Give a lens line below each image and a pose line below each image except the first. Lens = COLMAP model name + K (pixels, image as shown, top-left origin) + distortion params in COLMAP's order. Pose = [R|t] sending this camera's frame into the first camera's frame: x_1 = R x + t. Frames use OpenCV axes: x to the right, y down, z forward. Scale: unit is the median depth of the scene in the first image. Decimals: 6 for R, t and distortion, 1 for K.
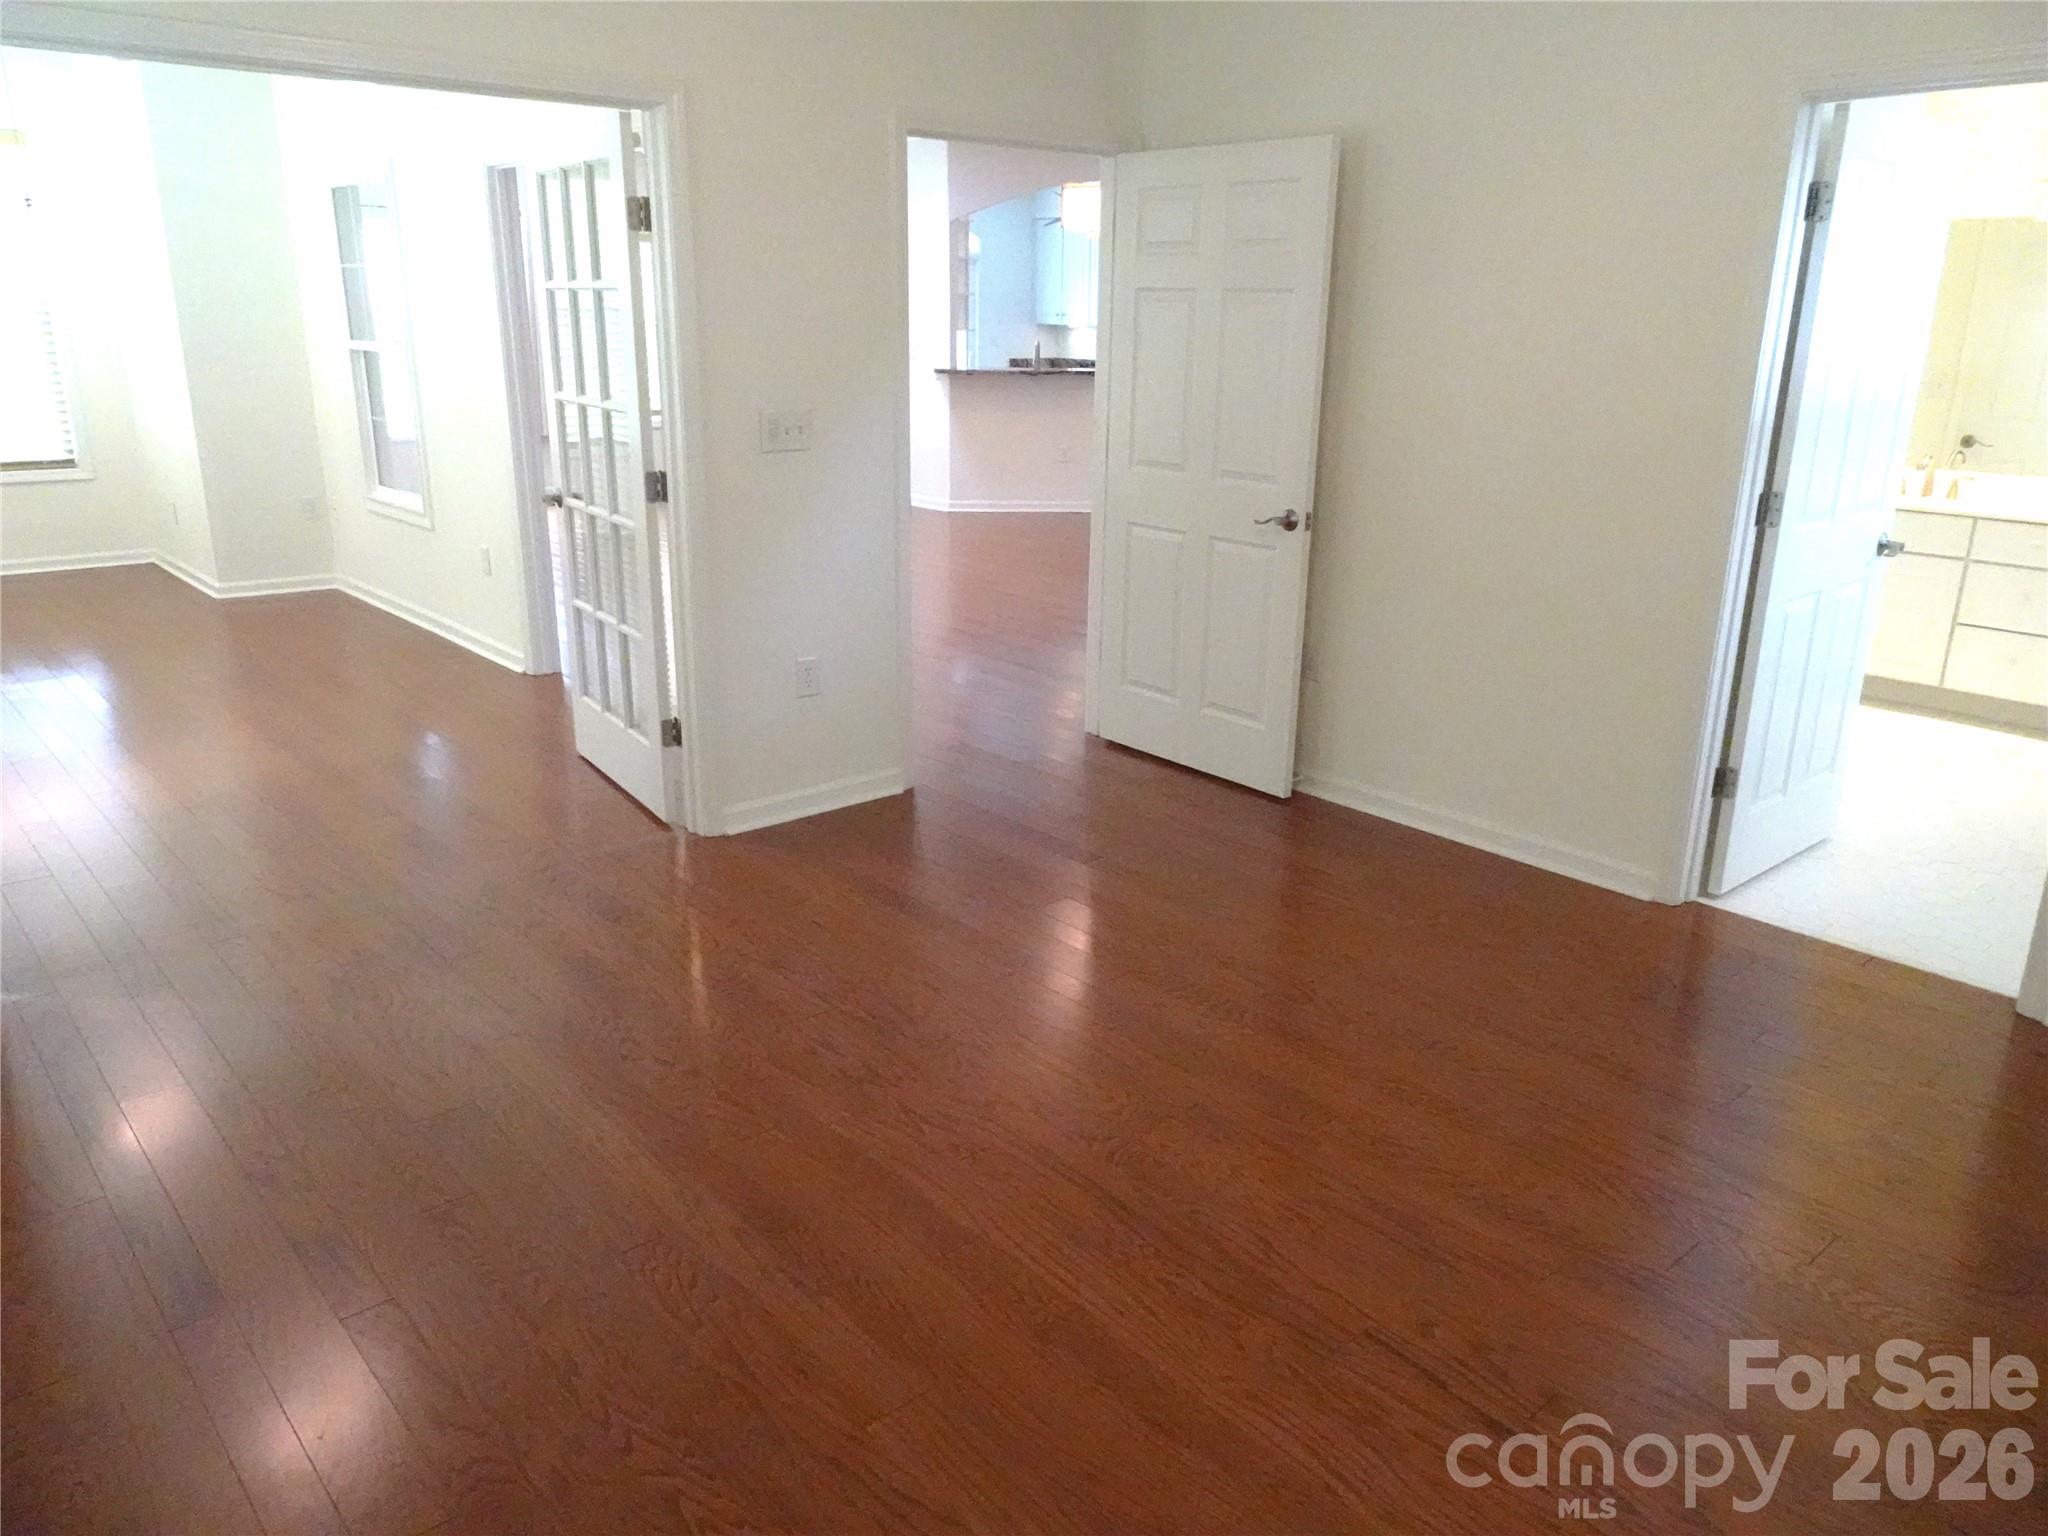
lens RADIAL K [[1473.0, 0, 1030.5], [0, 1473.0, 771.8], [0, 0, 1]] dist [0.005075, 0.003196]
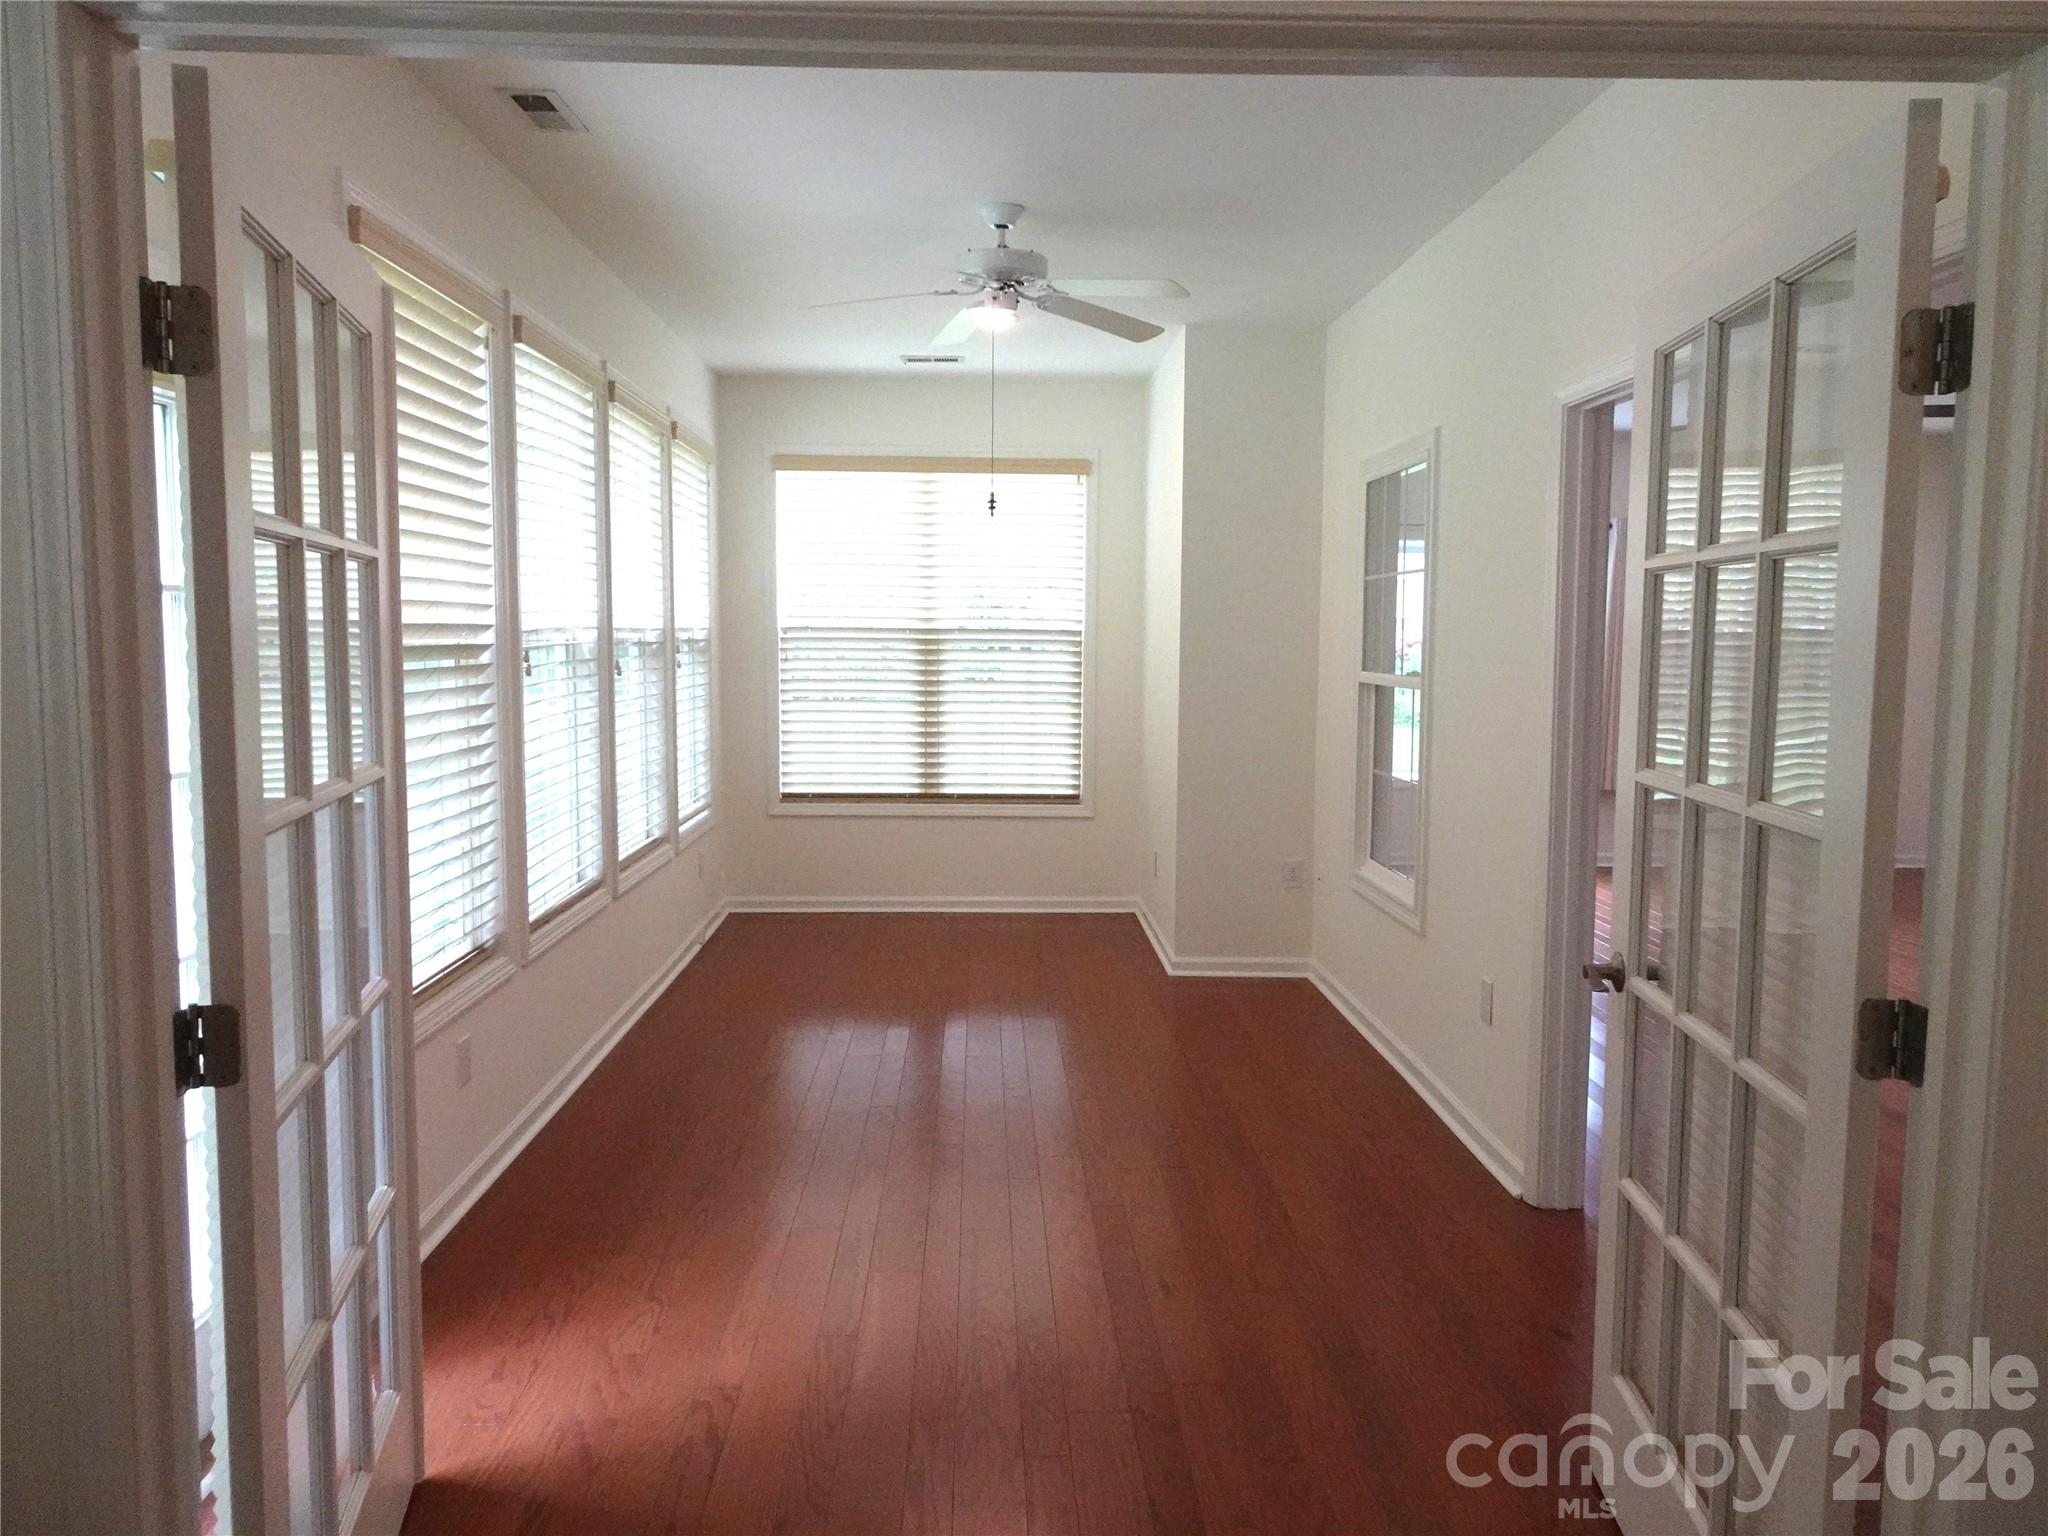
lens RADIAL K [[1473.0, 0, 1023.2], [0, 1473.0, 771.0], [0, 0, 1]] dist [0.005075, 0.003196]
pose [[0.772309, 0.049375, -0.633326, -0.161034], [-0.186488, 0.970669, -0.151738, -0.137785], [0.607257, 0.235297, 0.758864, 0.477666]]
